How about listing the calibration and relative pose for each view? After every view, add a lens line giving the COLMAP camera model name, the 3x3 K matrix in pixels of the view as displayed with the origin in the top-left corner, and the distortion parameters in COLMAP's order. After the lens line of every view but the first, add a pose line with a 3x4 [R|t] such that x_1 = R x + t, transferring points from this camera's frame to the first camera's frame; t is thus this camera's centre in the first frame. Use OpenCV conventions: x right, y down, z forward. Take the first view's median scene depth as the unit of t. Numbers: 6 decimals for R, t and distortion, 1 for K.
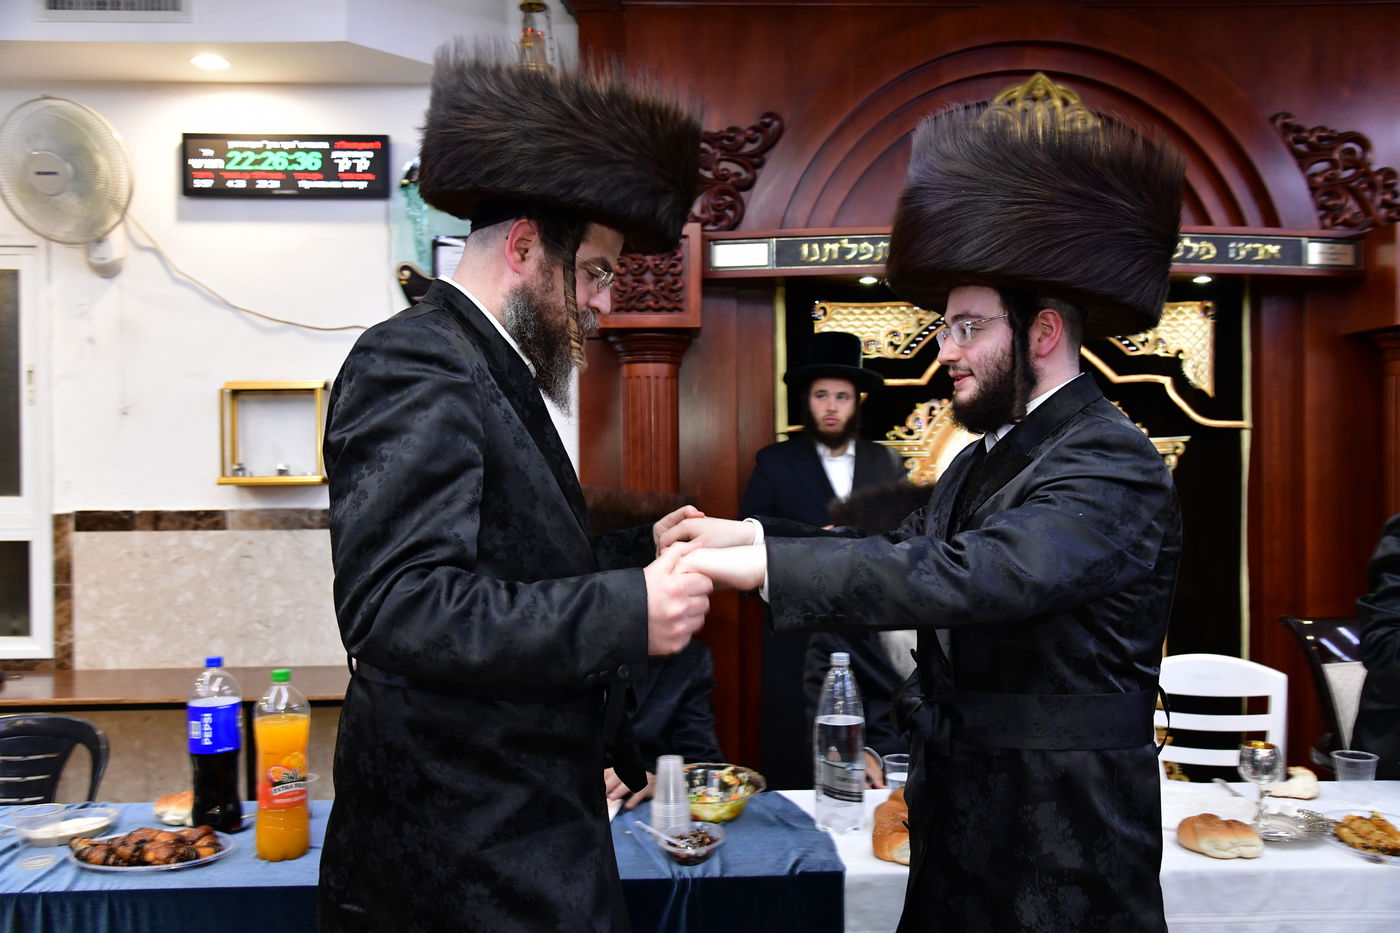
lens RADIAL K [[1243.4, 0, 699.8], [0, 1243.4, 478.0], [0, 0, 1]] dist [-0.036944, 0.131303]
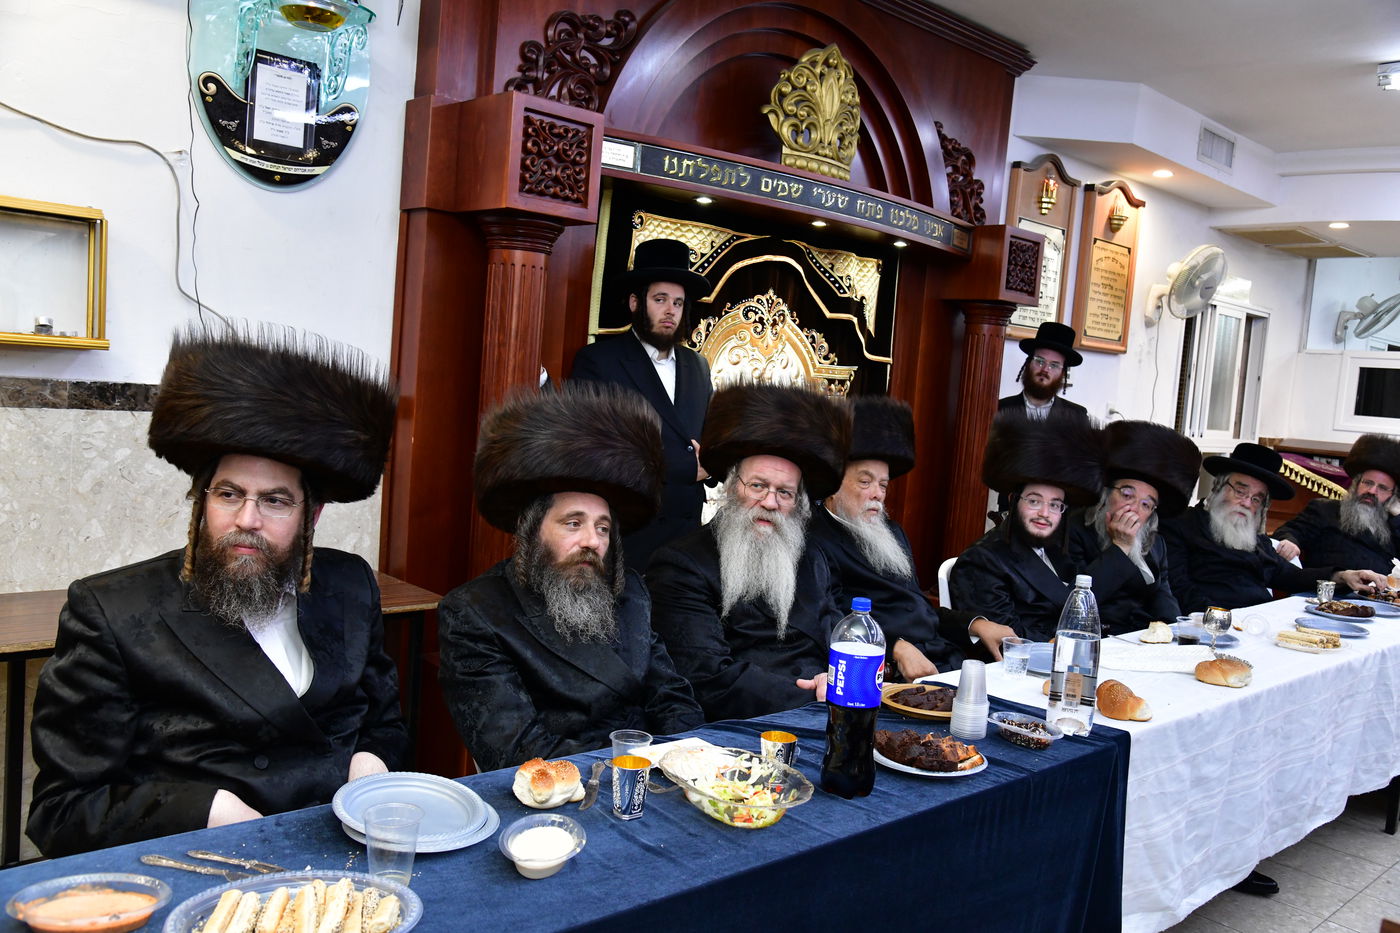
lens RADIAL K [[1128.3, 0, 716.5], [0, 1128.3, 463.6], [0, 0, 1]] dist [-0.058069, 0.110476]
pose [[0.752582, 0.015204, 0.658323, -0.461930], [-0.080134, 0.994418, 0.068642, -0.003150], [-0.653605, -0.104413, 0.749599, 0.241597]]
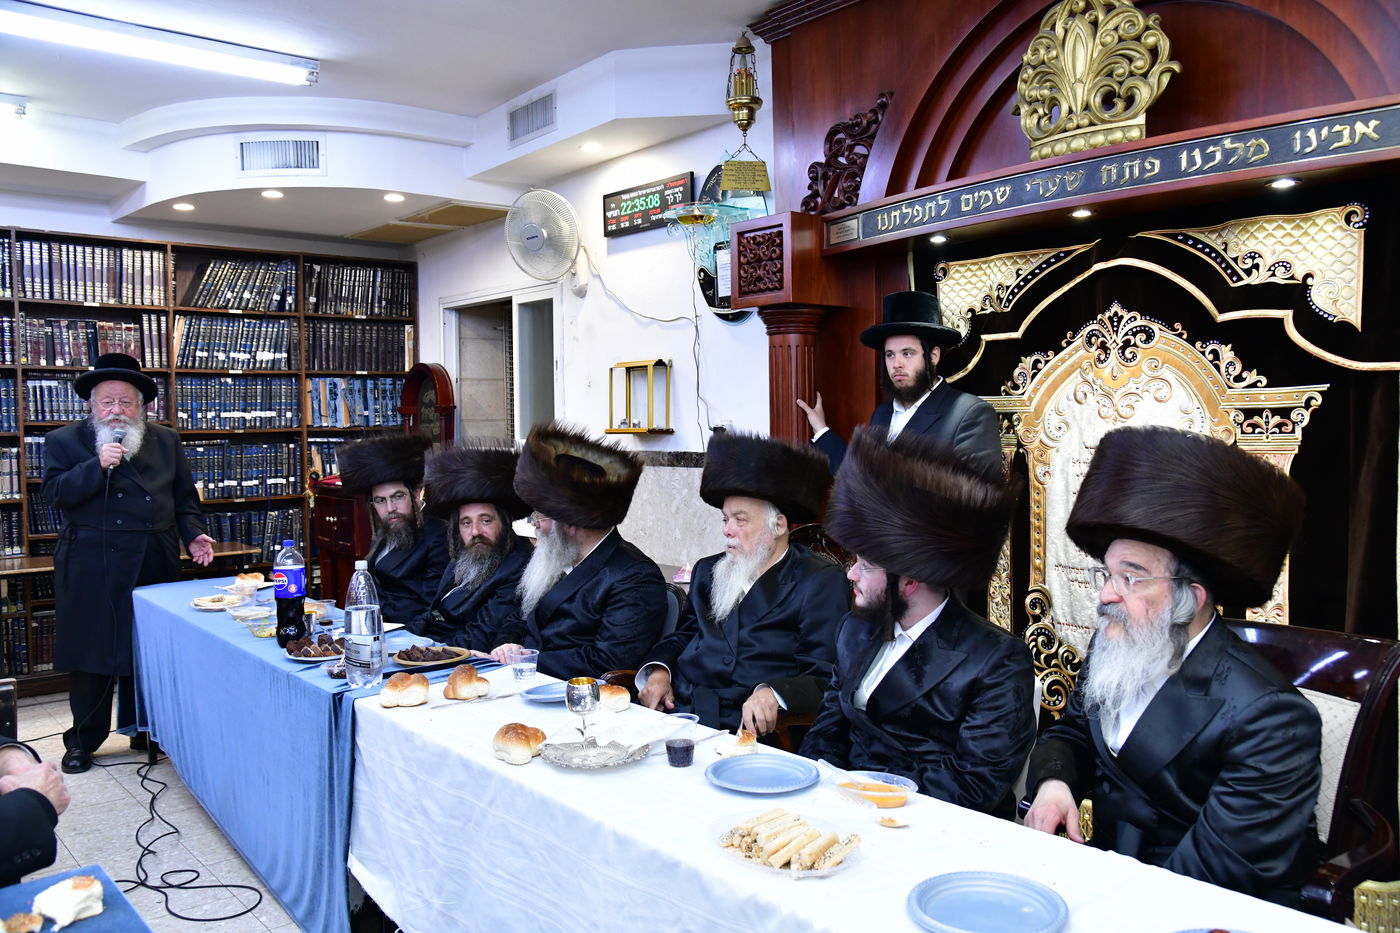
lens RADIAL K [[1128.3, 0, 716.5], [0, 1128.3, 463.6], [0, 0, 1]] dist [-0.058069, 0.110476]
pose [[0.613445, 0.031661, -0.789103, 0.725153], [0.001081, 0.999161, 0.040930, -0.013405], [0.789737, -0.025961, 0.612896, 0.275602]]
